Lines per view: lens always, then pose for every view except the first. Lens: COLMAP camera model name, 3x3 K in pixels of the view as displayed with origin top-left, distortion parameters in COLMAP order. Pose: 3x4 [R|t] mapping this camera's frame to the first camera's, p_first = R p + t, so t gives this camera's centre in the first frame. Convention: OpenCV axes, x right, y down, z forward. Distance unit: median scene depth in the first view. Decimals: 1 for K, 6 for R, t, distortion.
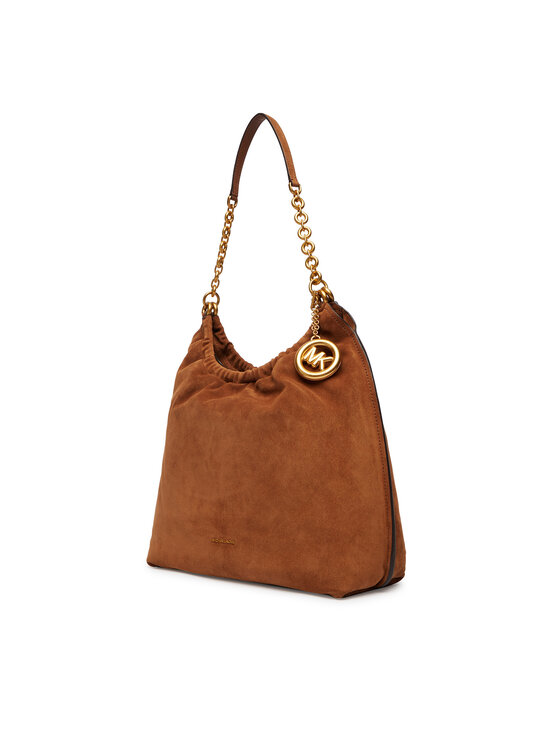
lens RADIAL K [[742.2, 0, 280.0], [0, 742.2, 373.0], [0, 0, 1]] dist [0.003034, -0.000070]
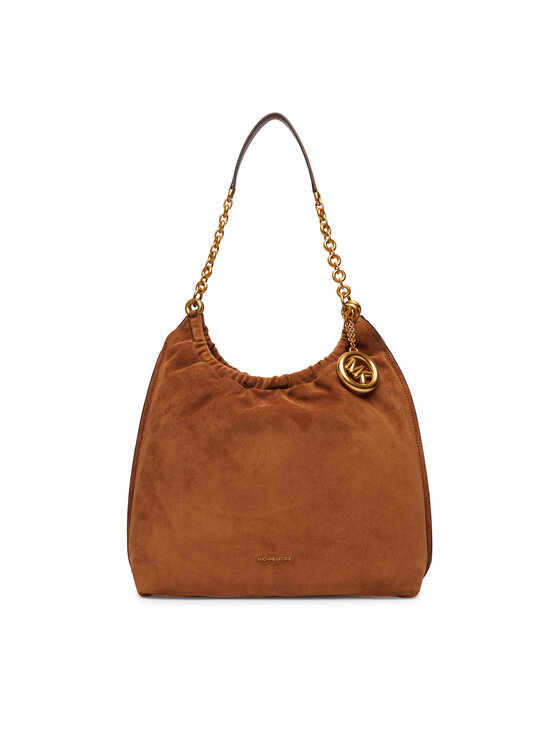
lens RADIAL K [[742.2, 0, 280.0], [0, 742.2, 373.0], [0, 0, 1]] dist [0.003034, -0.000070]
pose [[0.786944, 0.020745, 0.616676, -0.663129], [-0.048437, 0.998427, 0.028223, -0.040264], [-0.615121, -0.052080, 0.786711, 0.253293]]
